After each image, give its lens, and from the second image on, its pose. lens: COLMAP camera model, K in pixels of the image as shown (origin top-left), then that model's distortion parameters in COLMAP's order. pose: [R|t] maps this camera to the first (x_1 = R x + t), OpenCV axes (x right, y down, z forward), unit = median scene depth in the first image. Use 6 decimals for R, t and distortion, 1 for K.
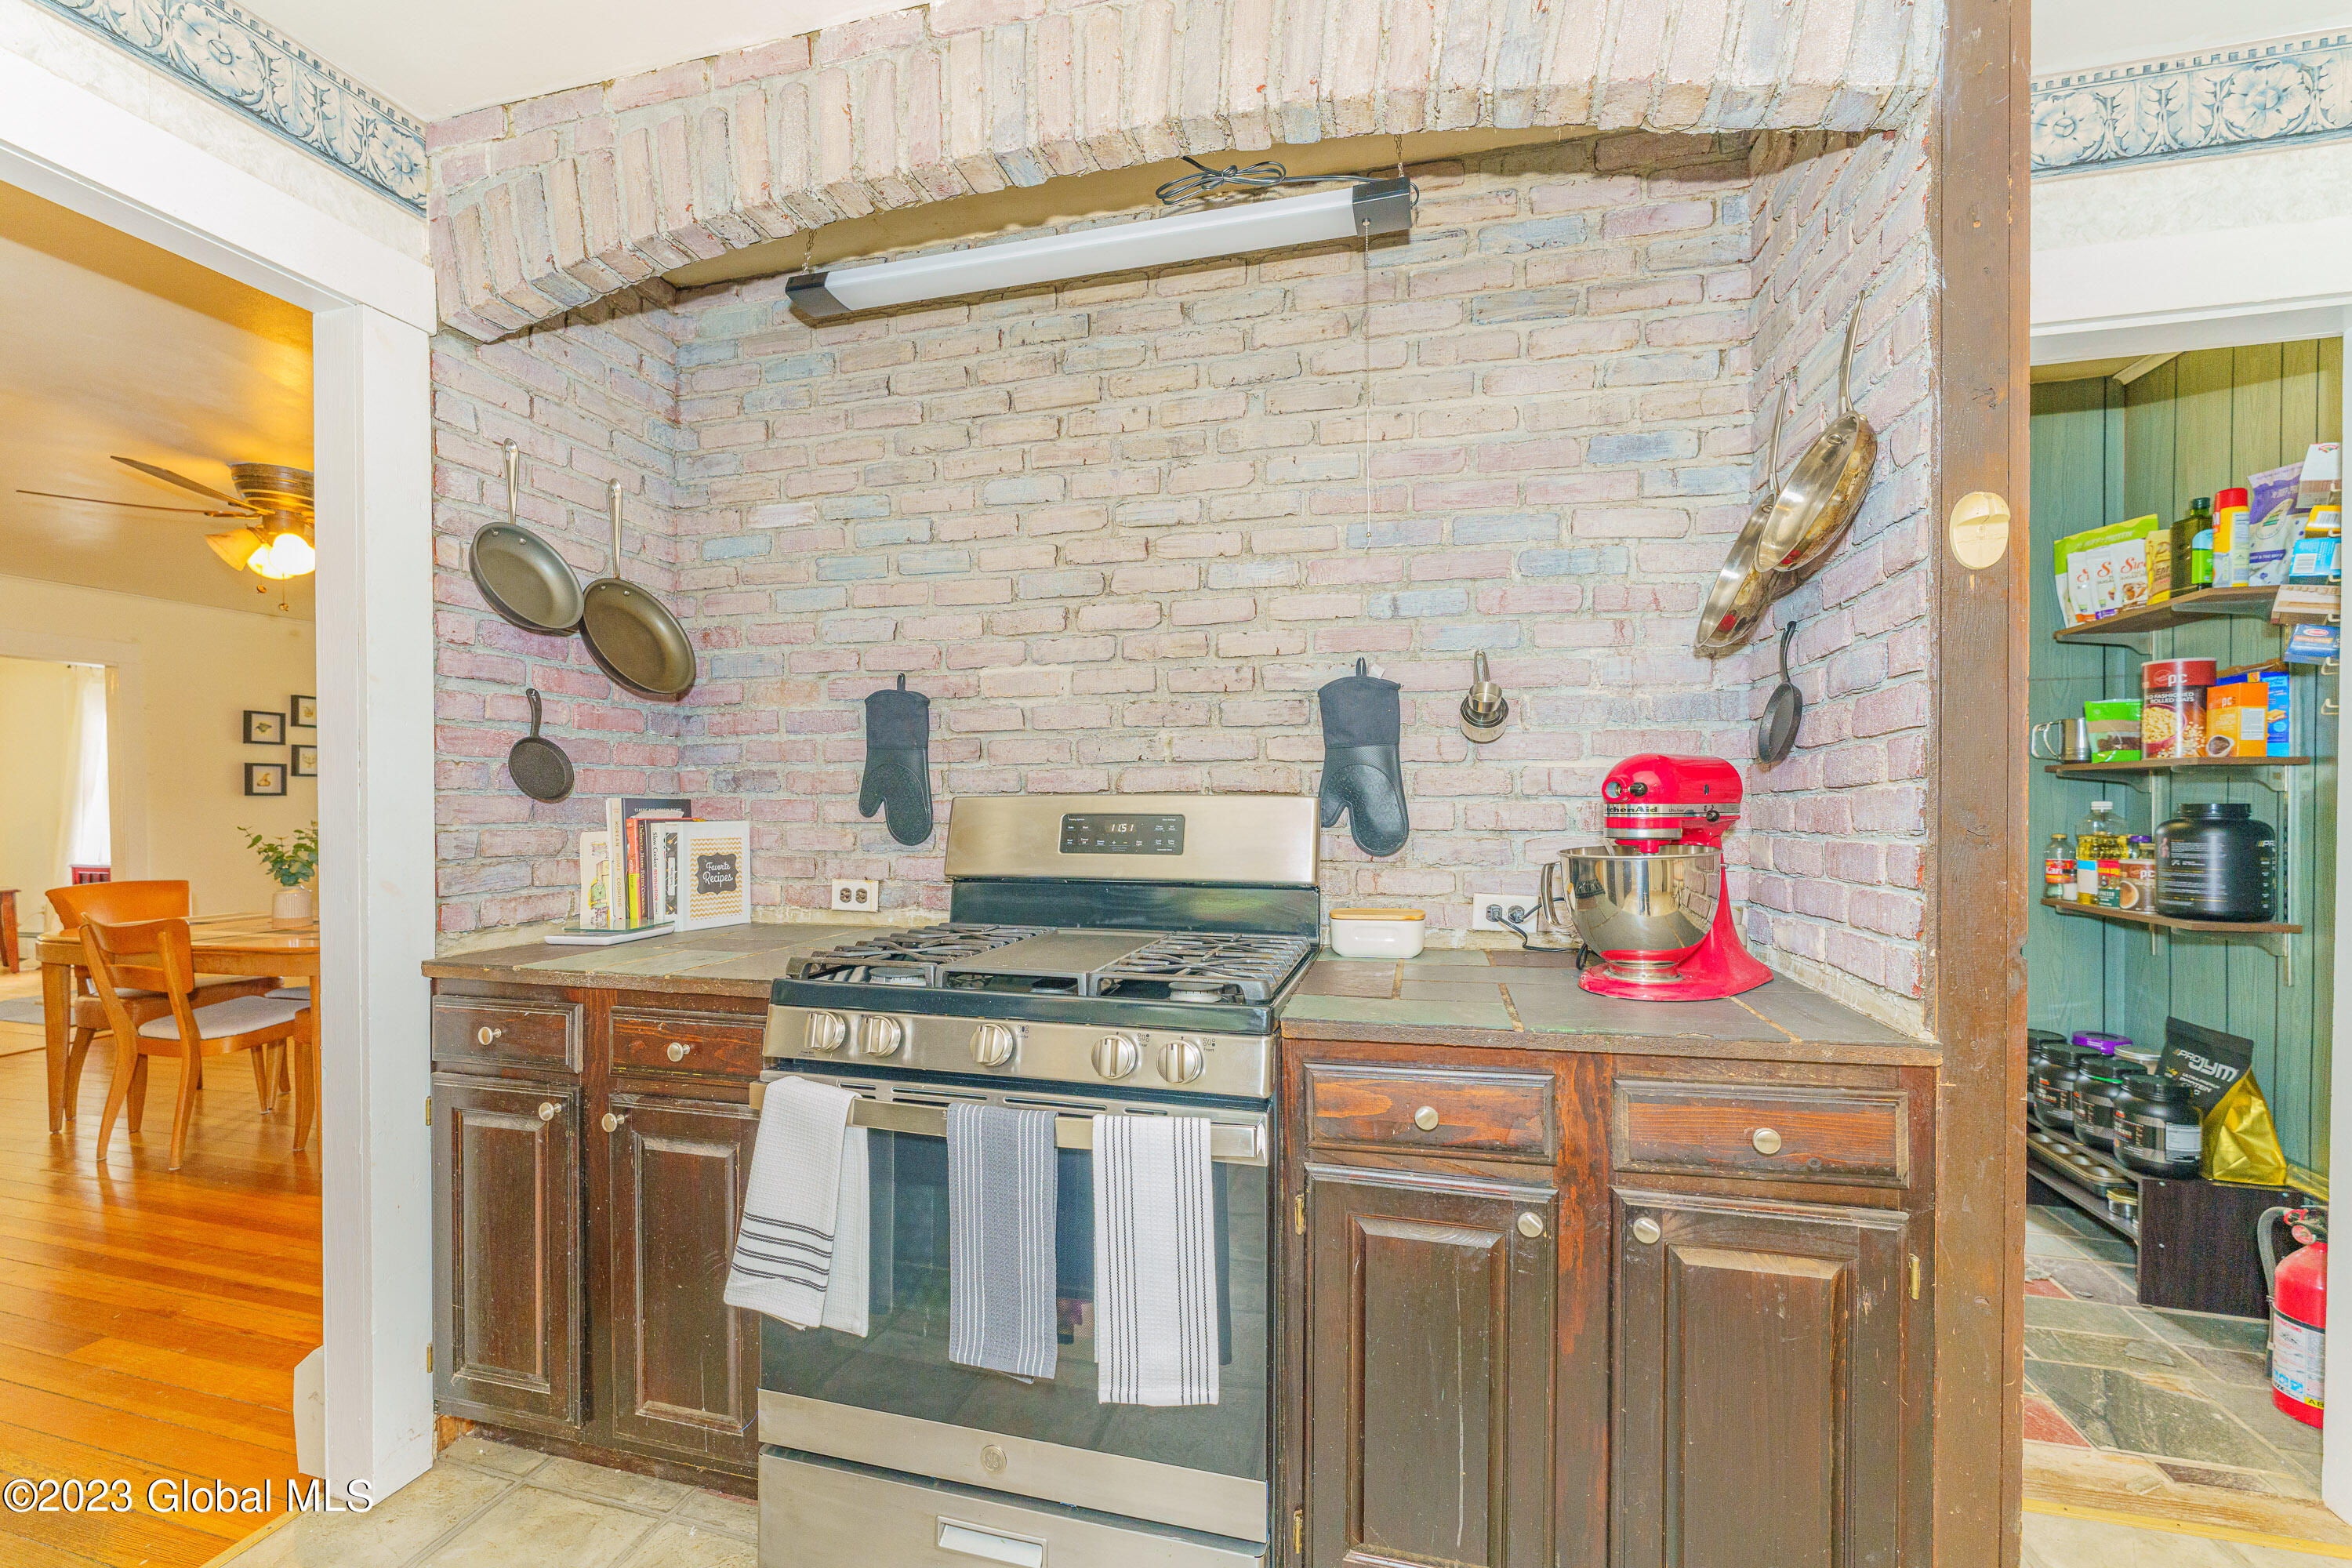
lens RADIAL K [[953.5, 0, 1177.6], [0, 953.5, 802.3], [0, 0, 1]] dist [-0.006373, 0.000359]
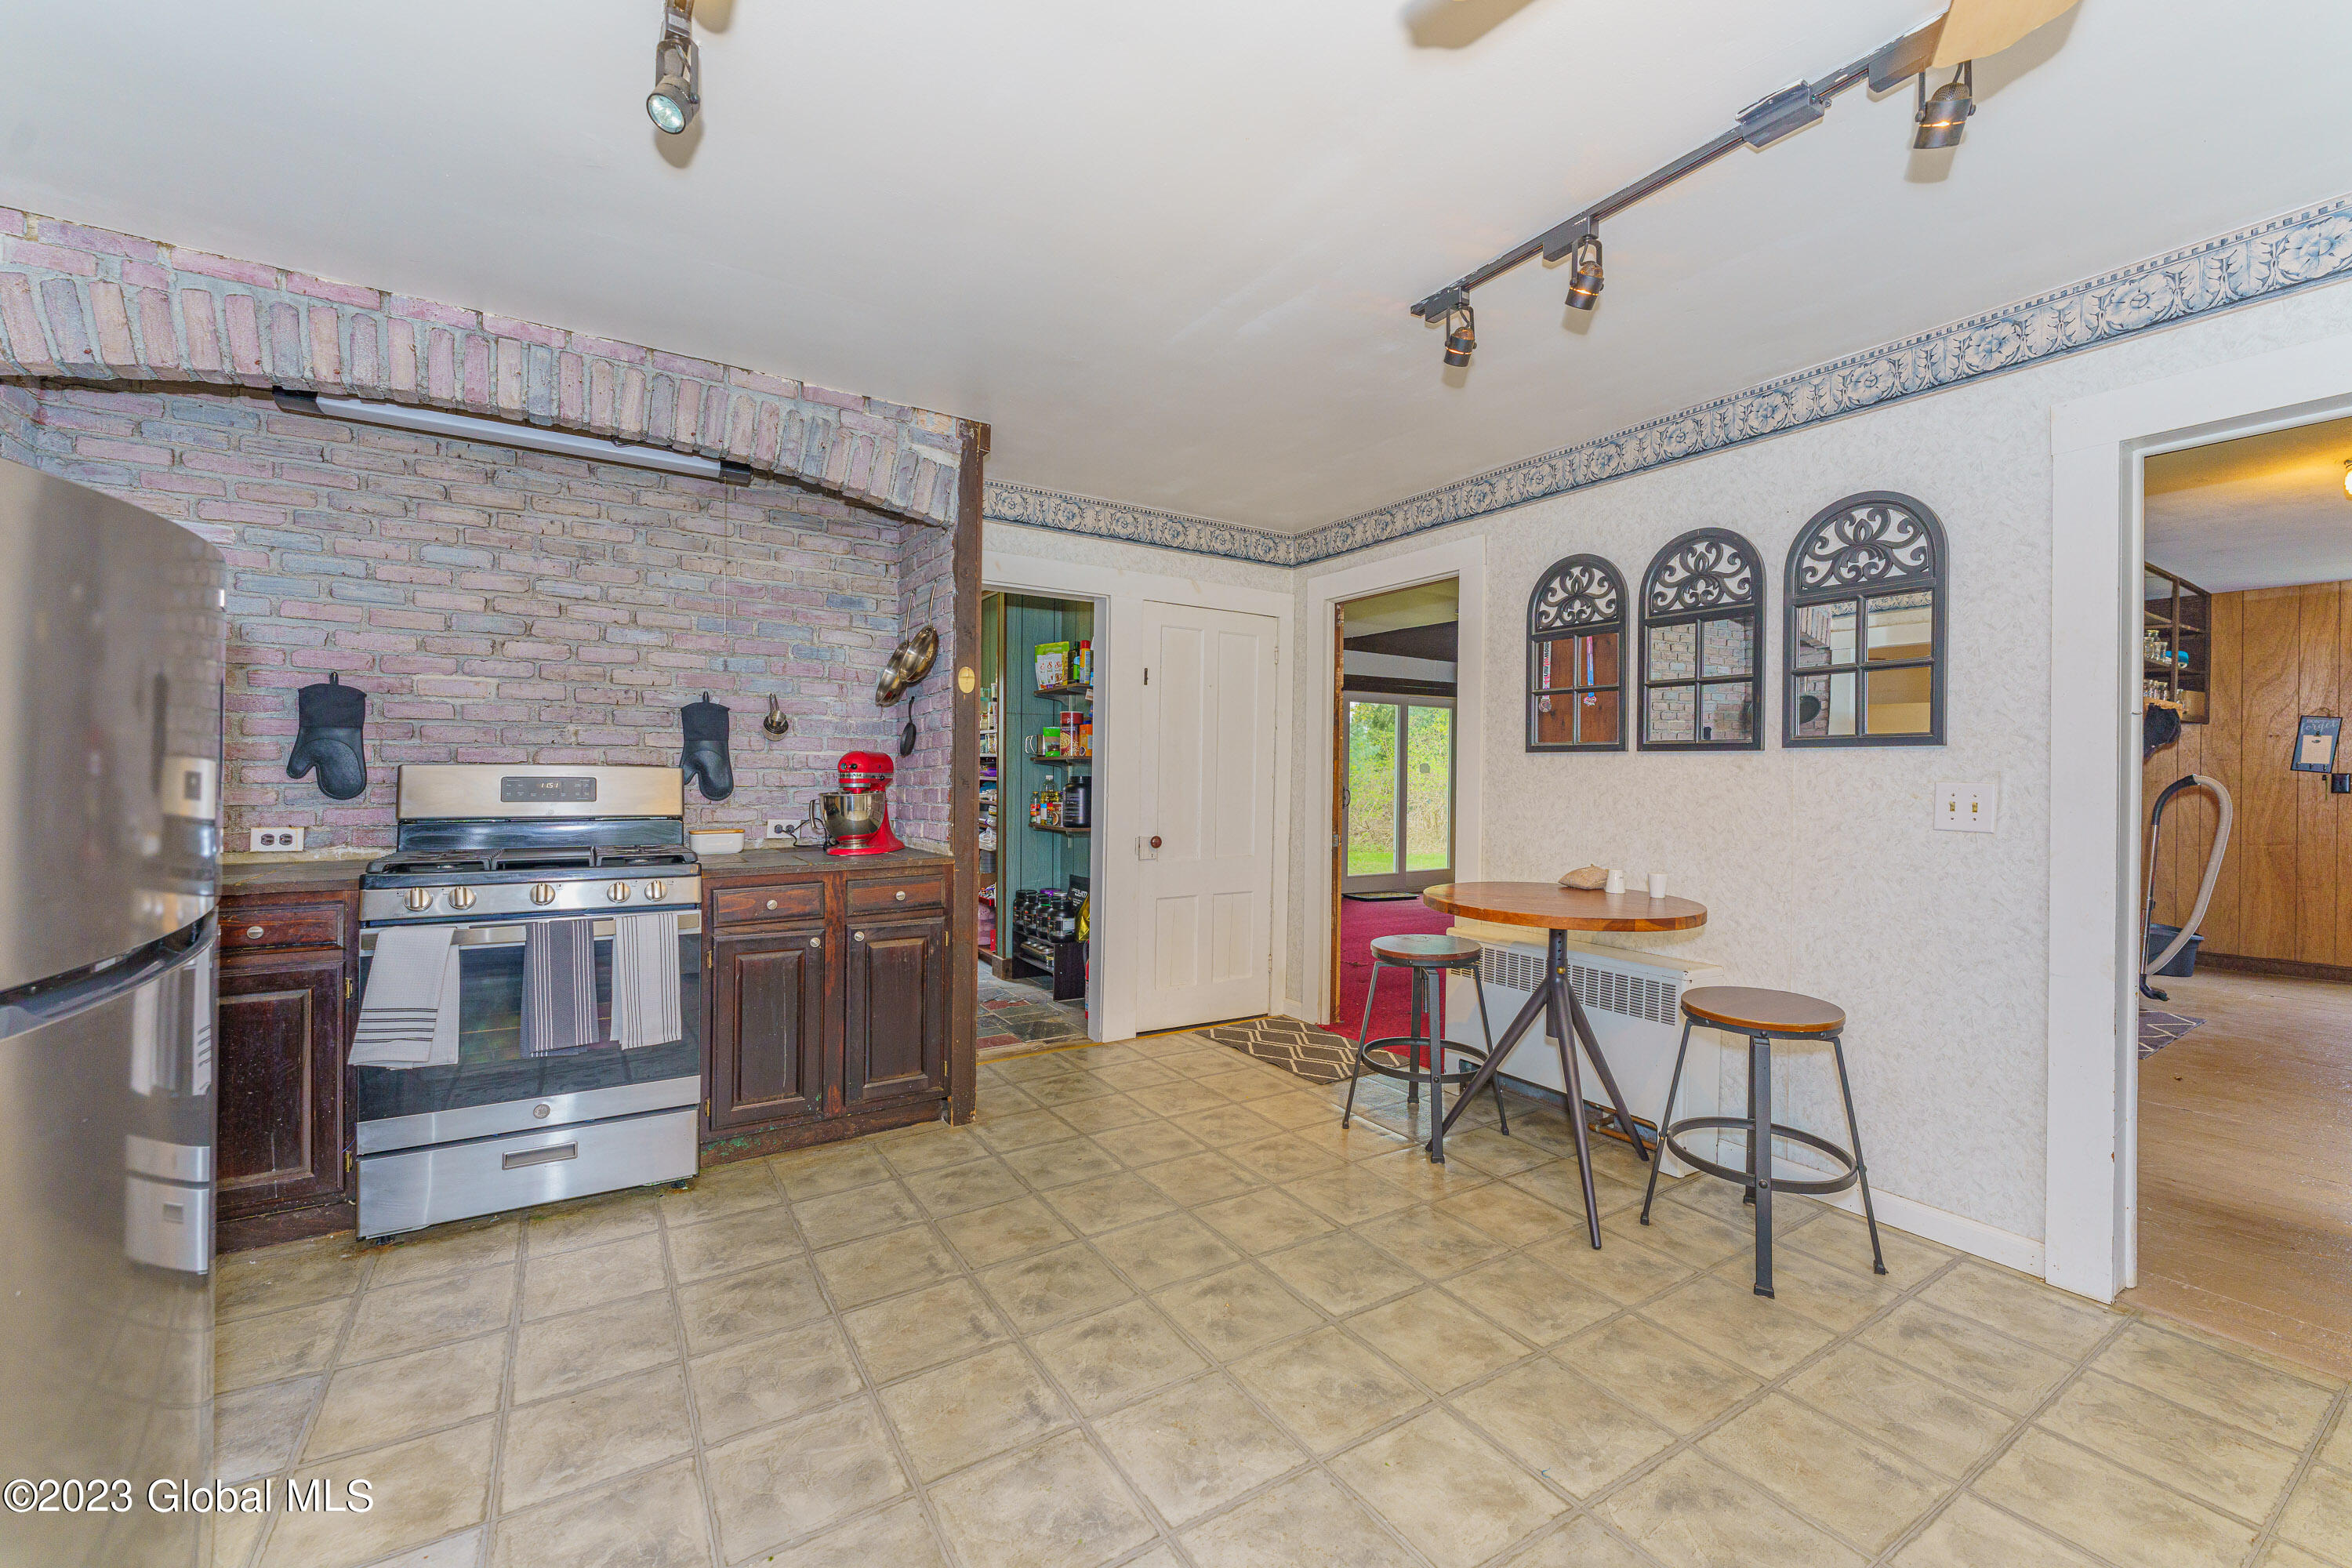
lens RADIAL K [[953.5, 0, 1169.6], [0, 953.5, 776.2], [0, 0, 1]] dist [-0.006373, 0.000359]
pose [[0.685883, 0.007241, 0.727676, -0.532981], [-0.005925, 0.999973, -0.004365, 0.012660], [-0.727688, -0.001318, 0.685907, -0.909246]]
